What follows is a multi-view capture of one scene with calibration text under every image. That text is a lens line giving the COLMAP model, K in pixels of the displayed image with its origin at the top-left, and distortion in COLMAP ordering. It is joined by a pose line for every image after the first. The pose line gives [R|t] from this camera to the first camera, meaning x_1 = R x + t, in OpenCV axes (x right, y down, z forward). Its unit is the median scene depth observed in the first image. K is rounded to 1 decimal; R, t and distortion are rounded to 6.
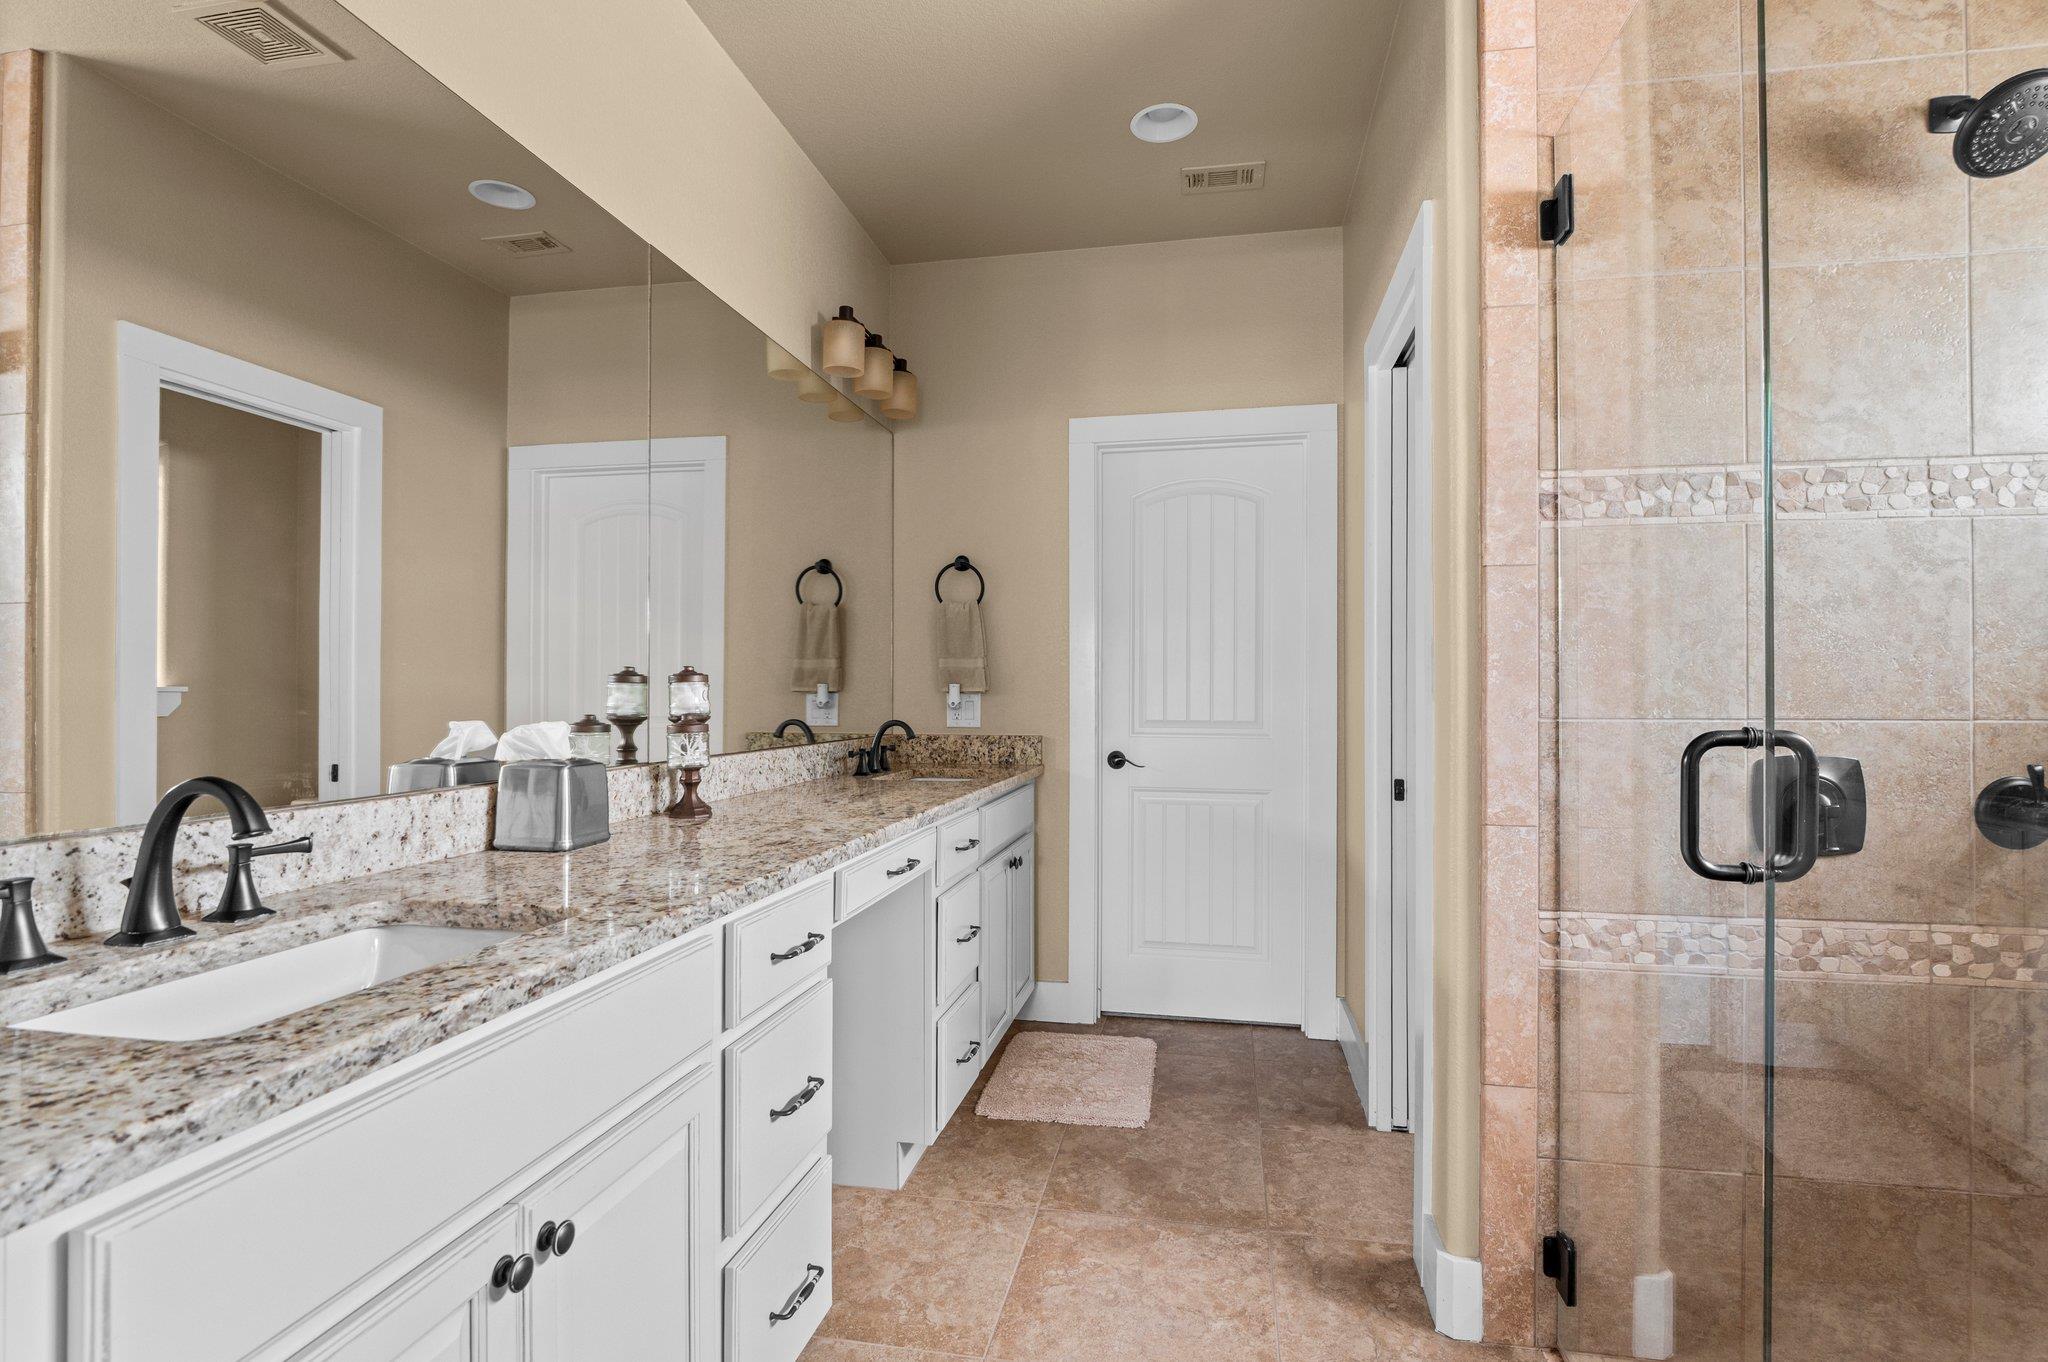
lens RADIAL K [[955.7, 0, 1024.0], [0, 955.7, 681.0], [0, 0, 1]] dist [-0.013566, 0.000632]
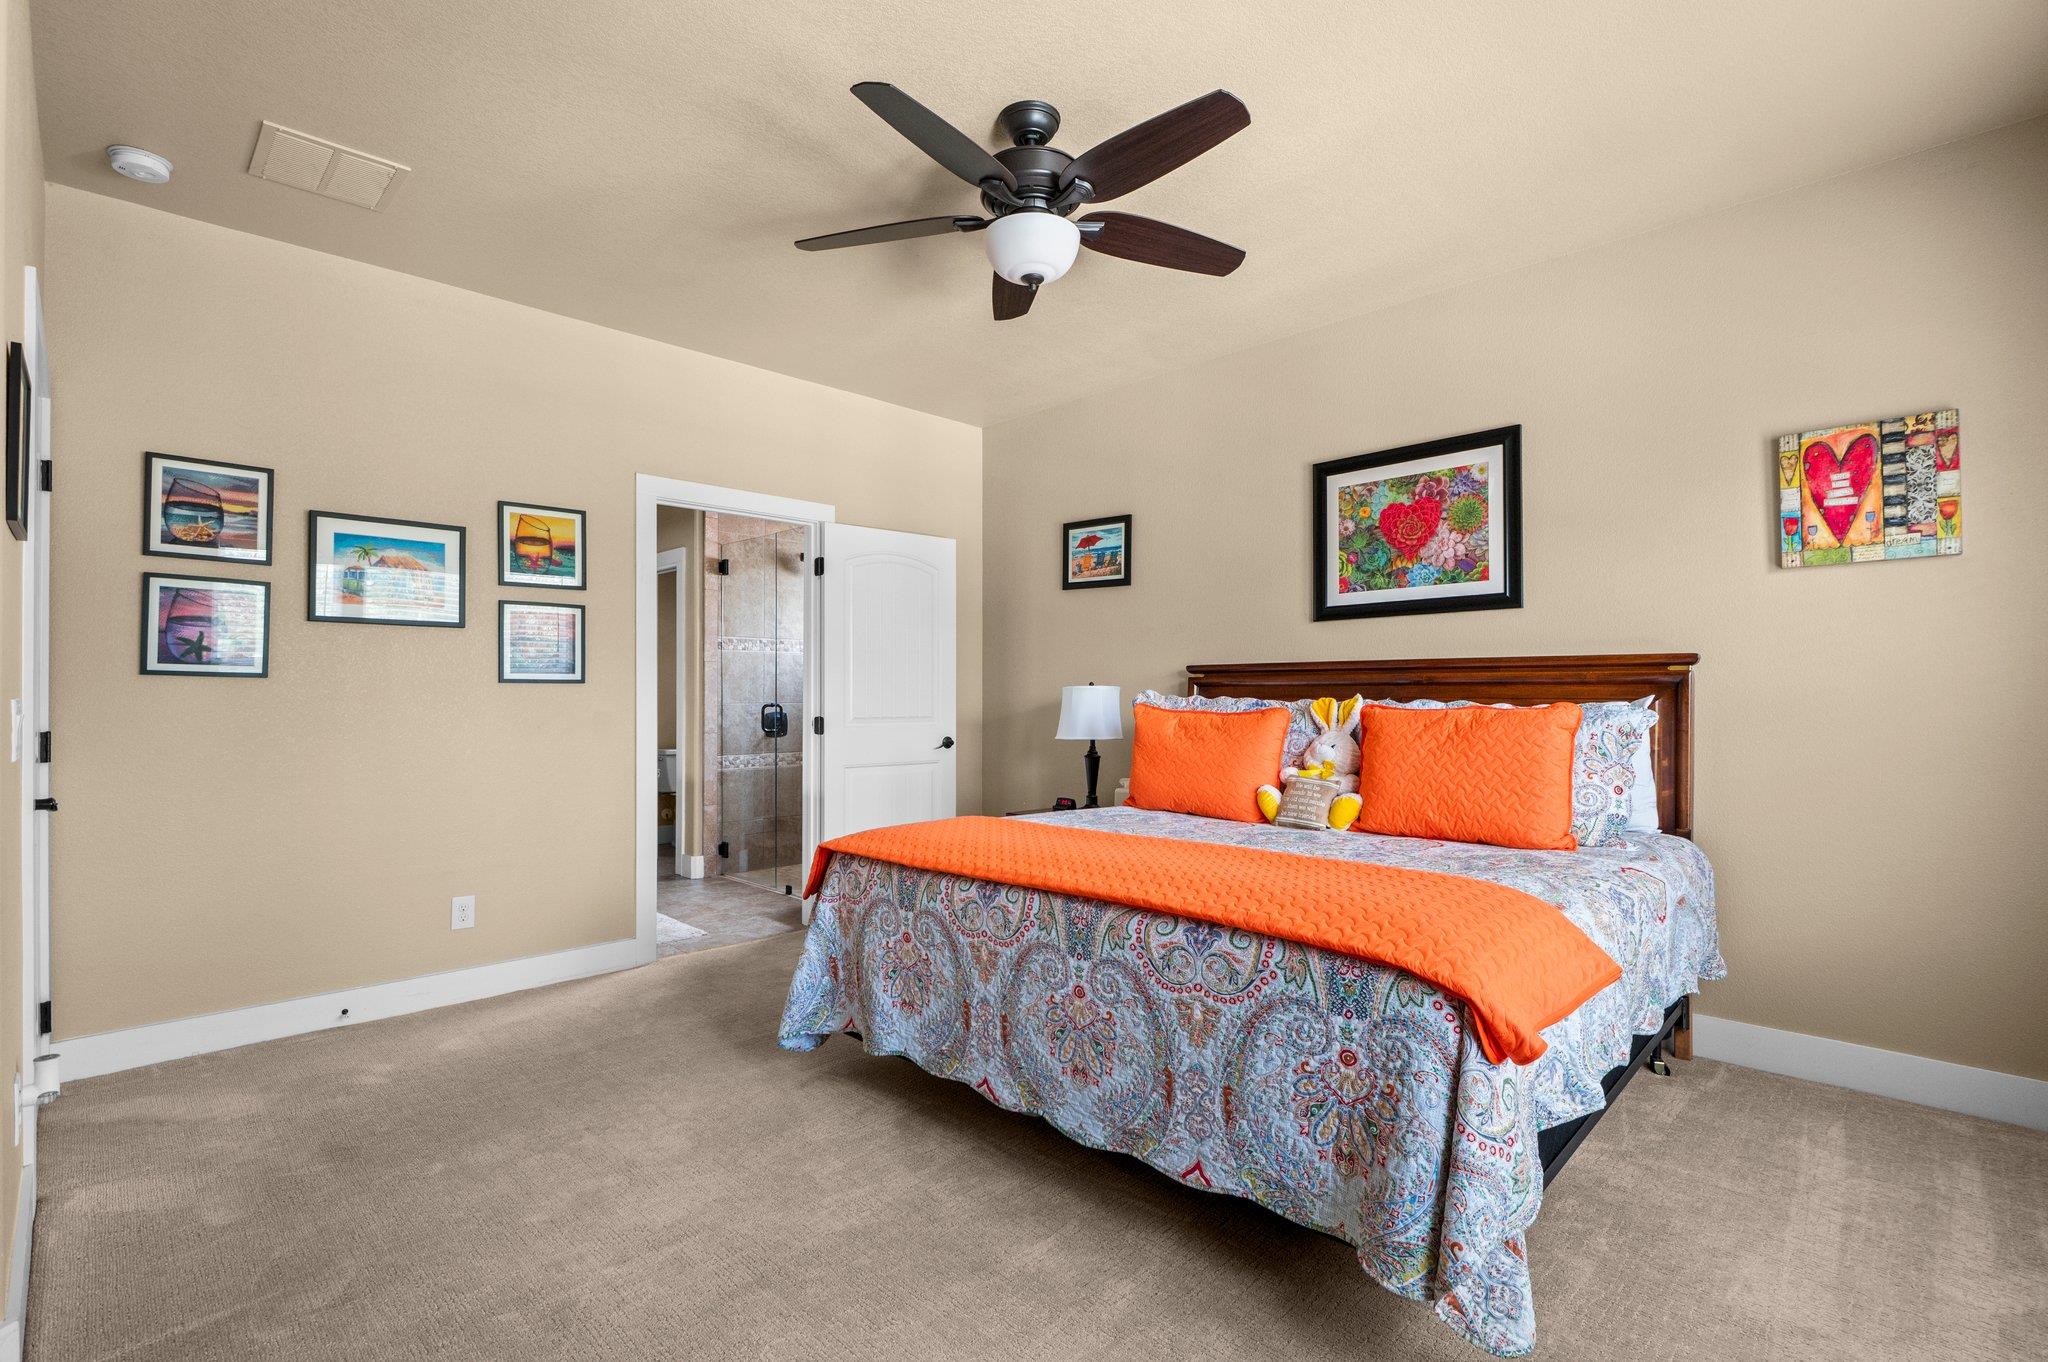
lens RADIAL K [[950.2, 0, 1024.0], [0, 950.2, 681.0], [0, 0, 1]] dist [0.000249, 0.000002]
pose [[0.560471, 0.006146, 0.828151, -1.838052], [-0.002508, 0.999980, -0.005724, -0.029292], [-0.828170, 0.001131, 0.560475, -2.038300]]
